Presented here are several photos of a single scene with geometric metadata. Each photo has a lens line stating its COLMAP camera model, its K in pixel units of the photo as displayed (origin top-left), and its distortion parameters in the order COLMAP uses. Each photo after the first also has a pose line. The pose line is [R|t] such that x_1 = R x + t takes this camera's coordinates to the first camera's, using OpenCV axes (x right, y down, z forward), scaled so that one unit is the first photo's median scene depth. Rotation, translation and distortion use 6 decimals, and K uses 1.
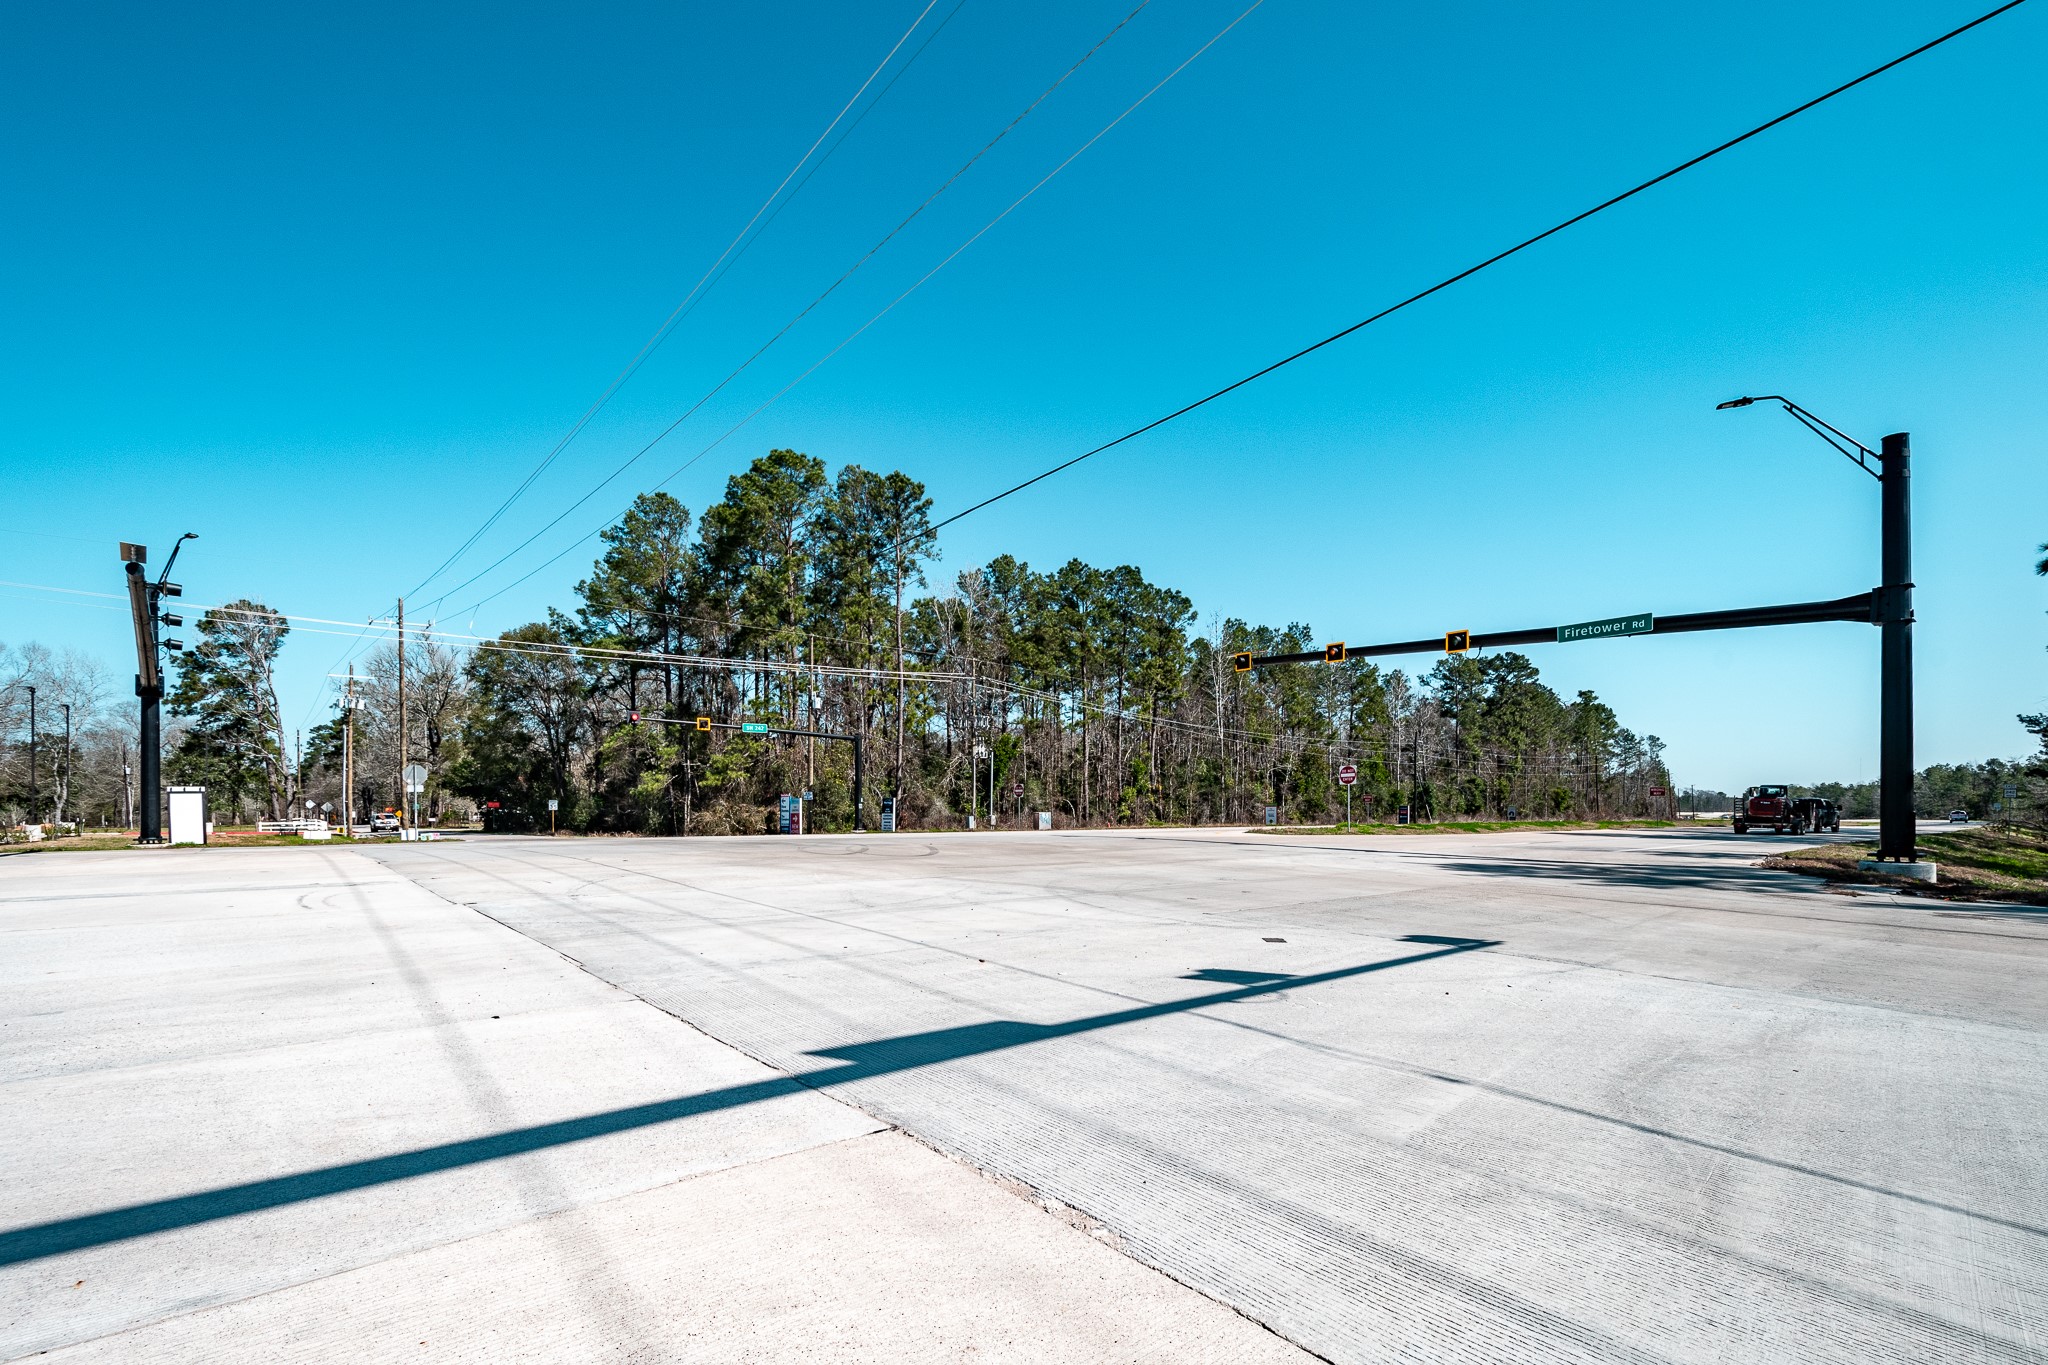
lens RADIAL K [[868.2, 0, 1029.3], [0, 868.2, 776.6], [0, 0, 1]] dist [0.000873, 0.000108]
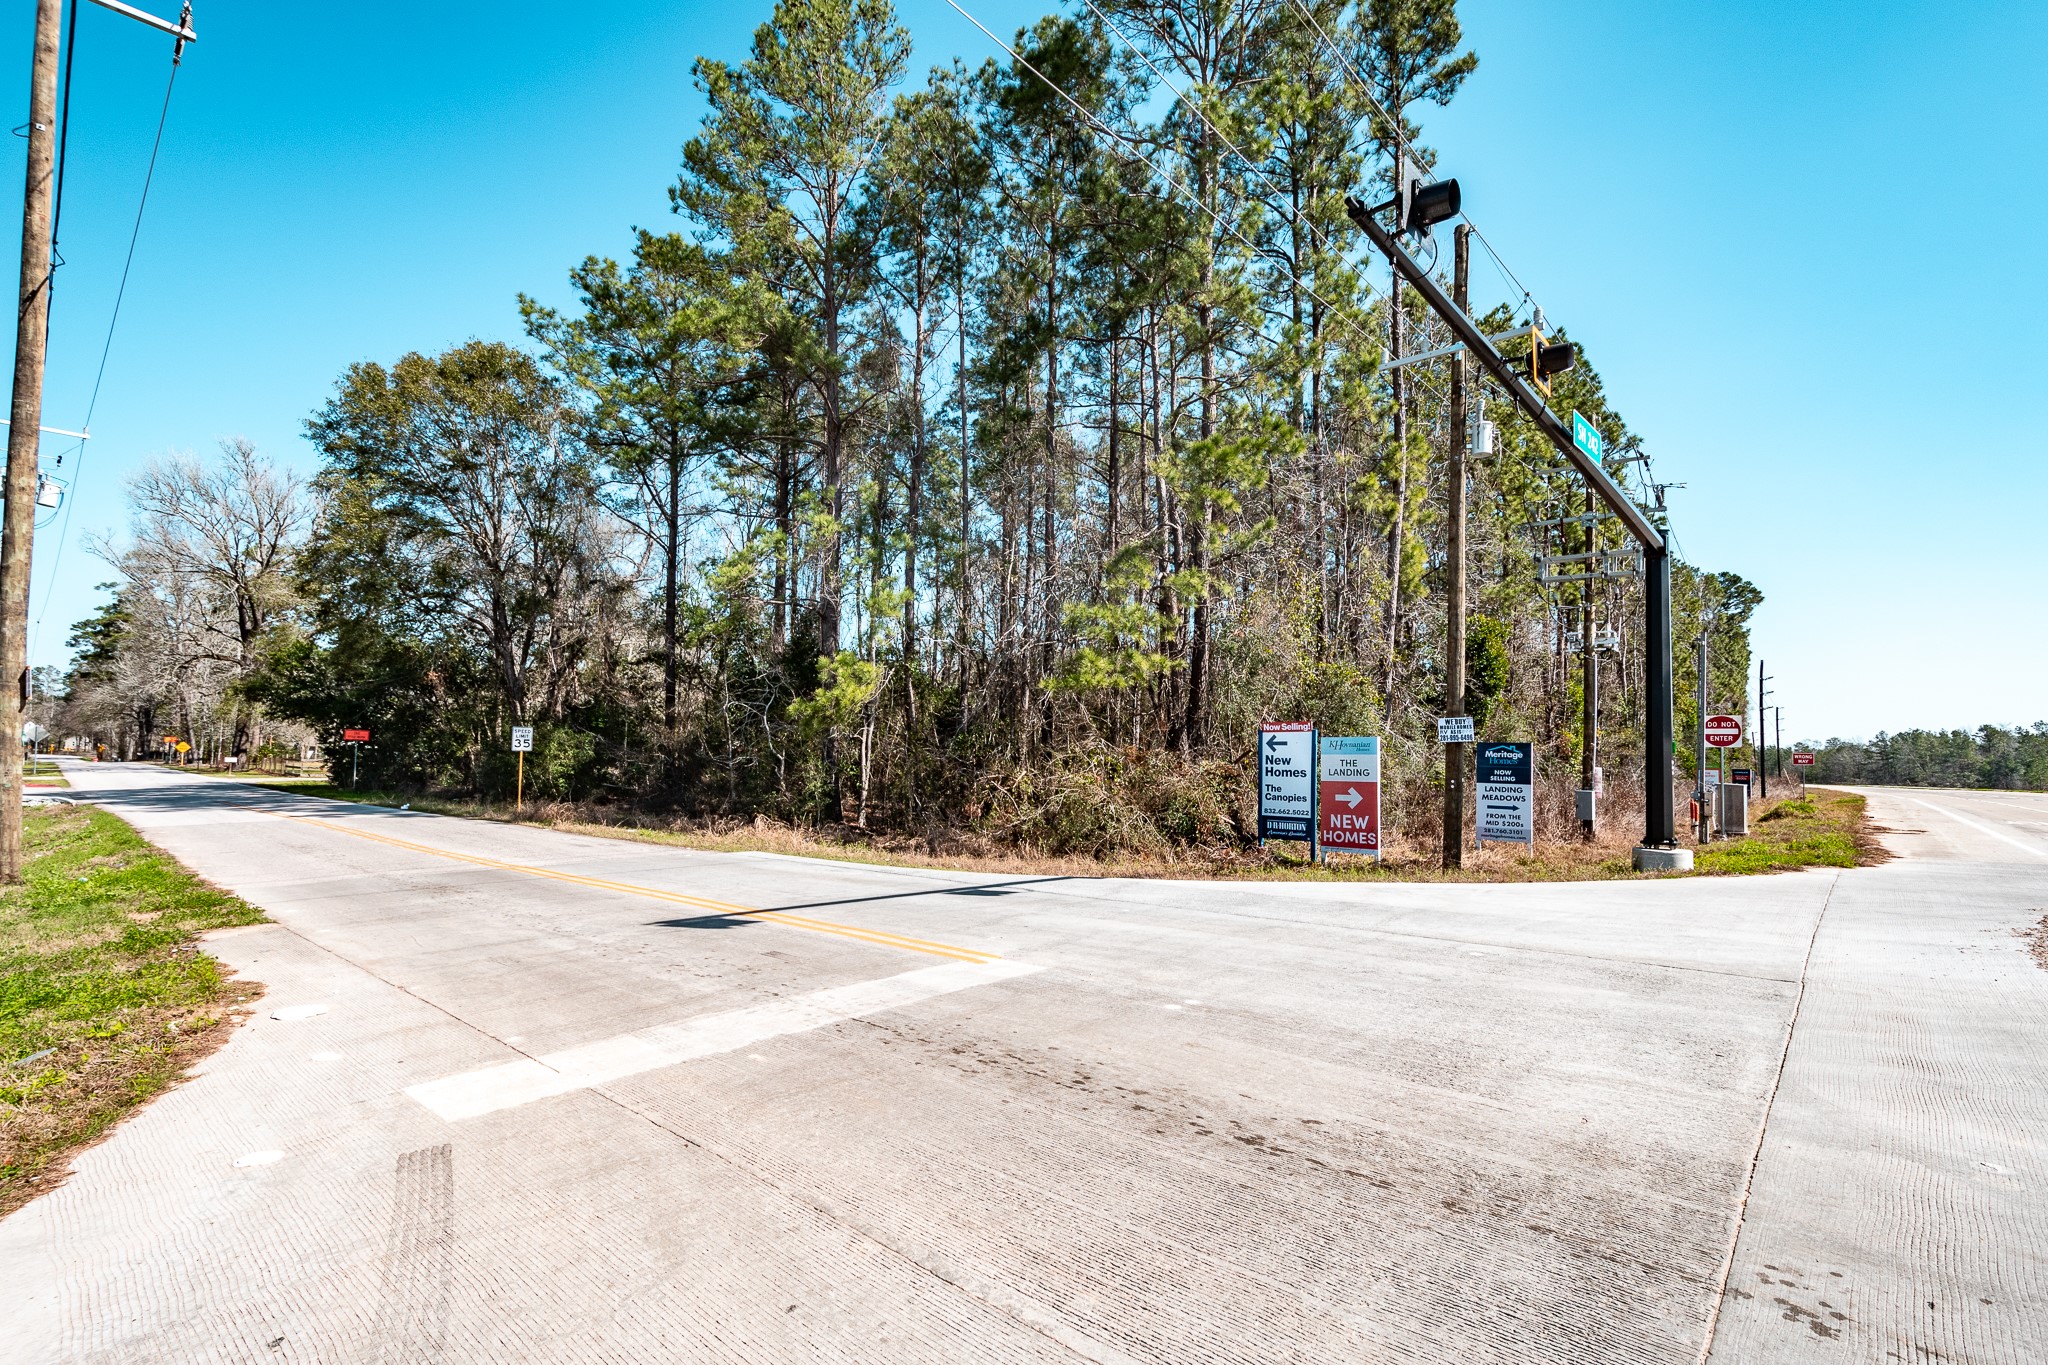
lens RADIAL K [[924.3, 0, 1024.0], [0, 924.3, 682.5], [0, 0, 1]] dist [-0.002267, -0.000099]
pose [[0.995688, 0.028995, 0.088118, -0.286380], [-0.025254, 0.998744, -0.043277, 0.015590], [-0.089262, 0.040866, 0.995170, 0.443744]]
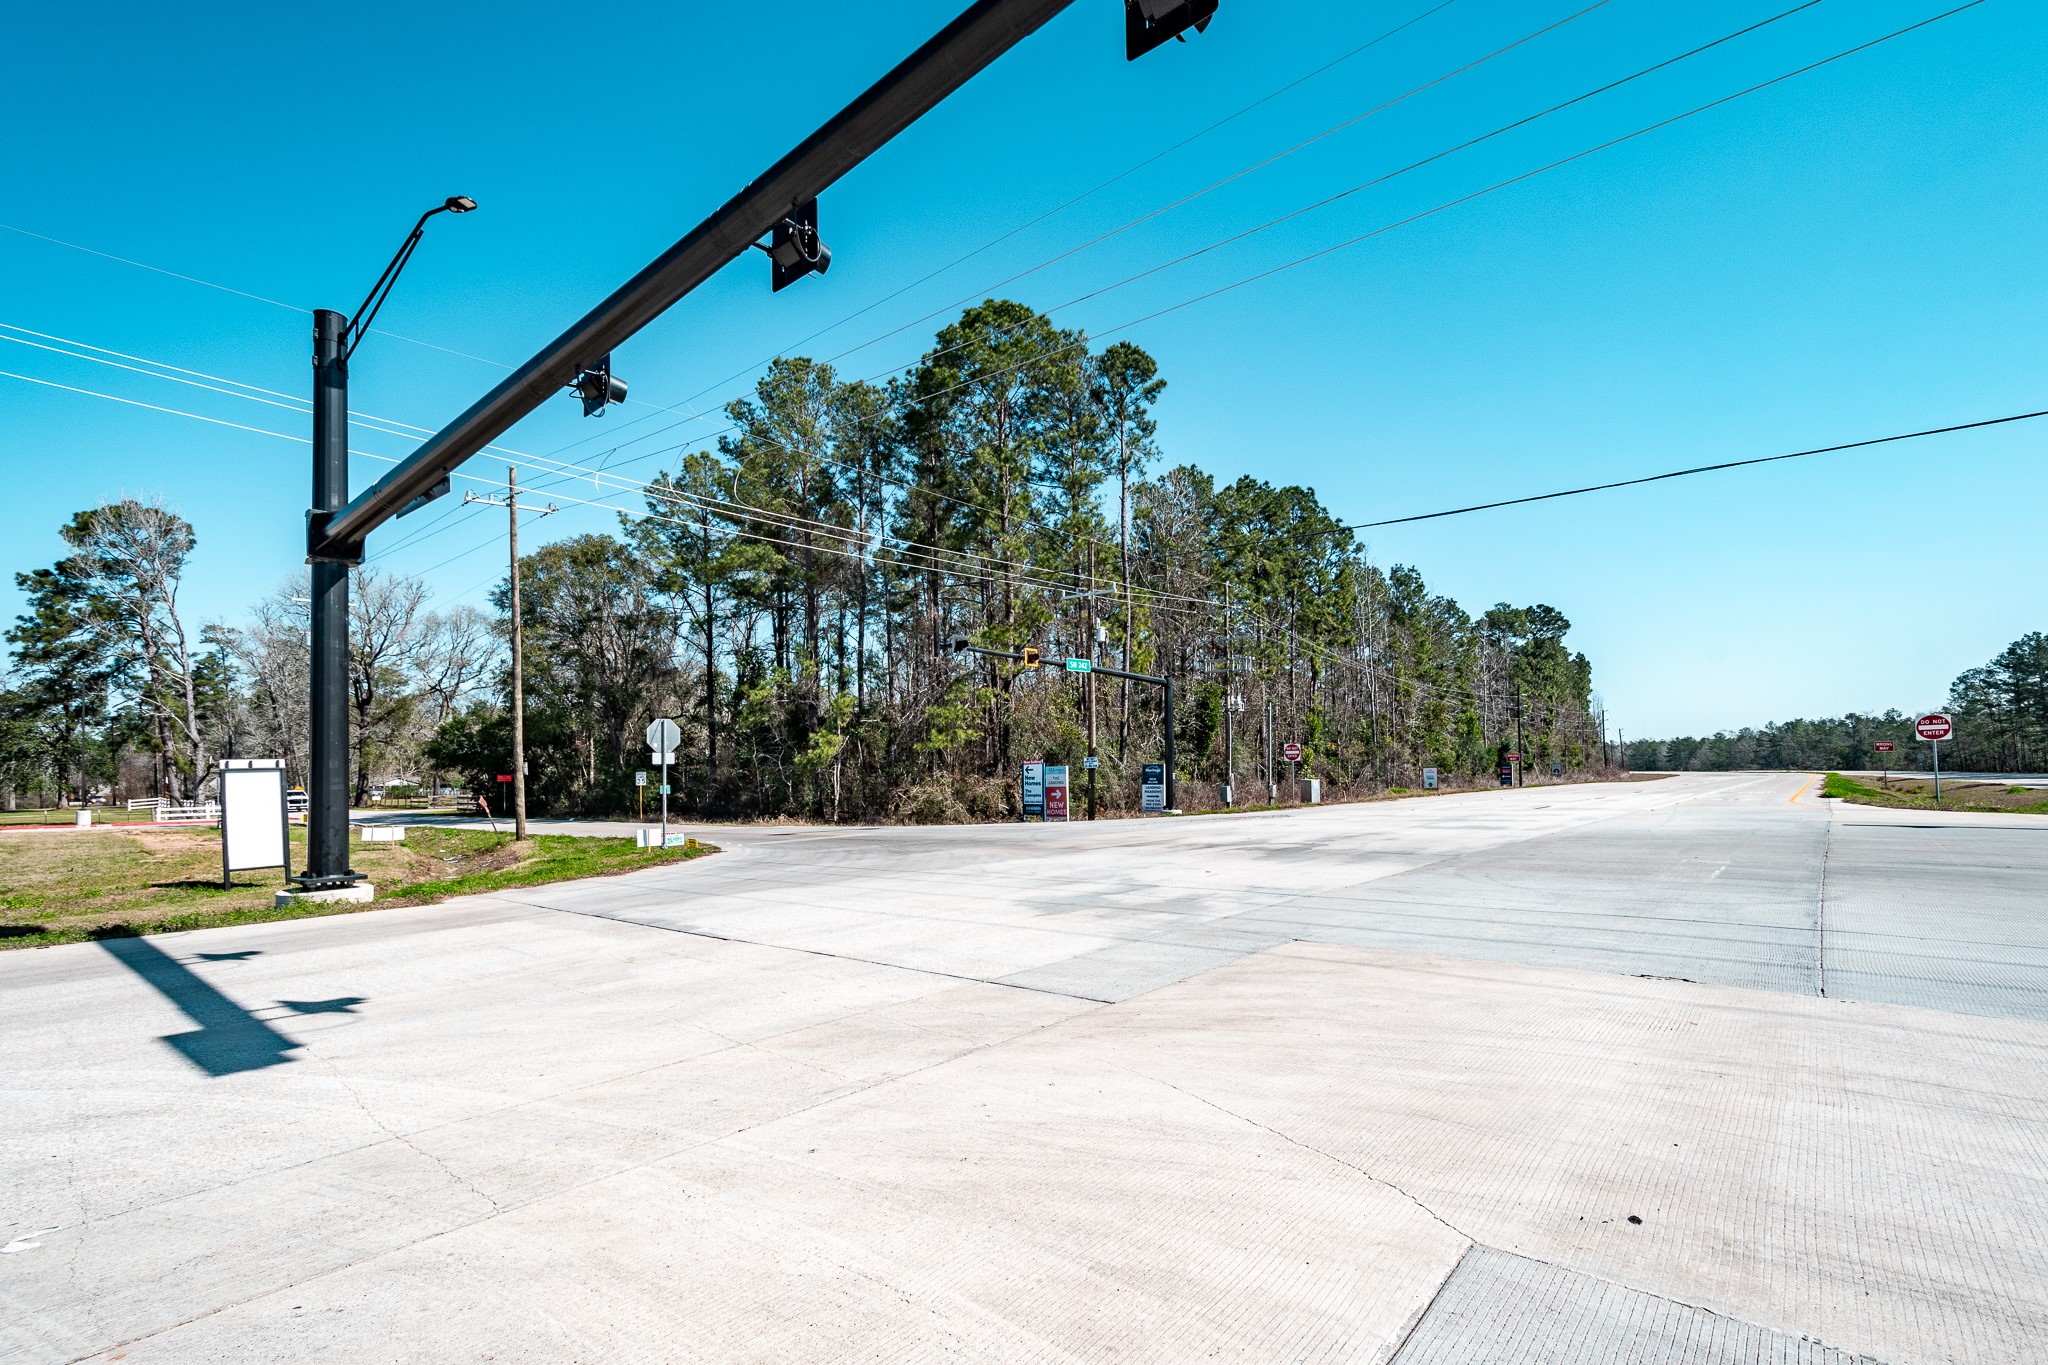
lens RADIAL K [[887.1, 0, 1041.4], [0, 887.1, 716.3], [0, 0, 1]] dist [-0.001493, -0.000268]
pose [[0.991606, -0.005448, 0.129185, -0.253937], [0.008602, 0.999678, -0.023870, 0.000924], [-0.129013, 0.024781, 0.991333, 0.179015]]
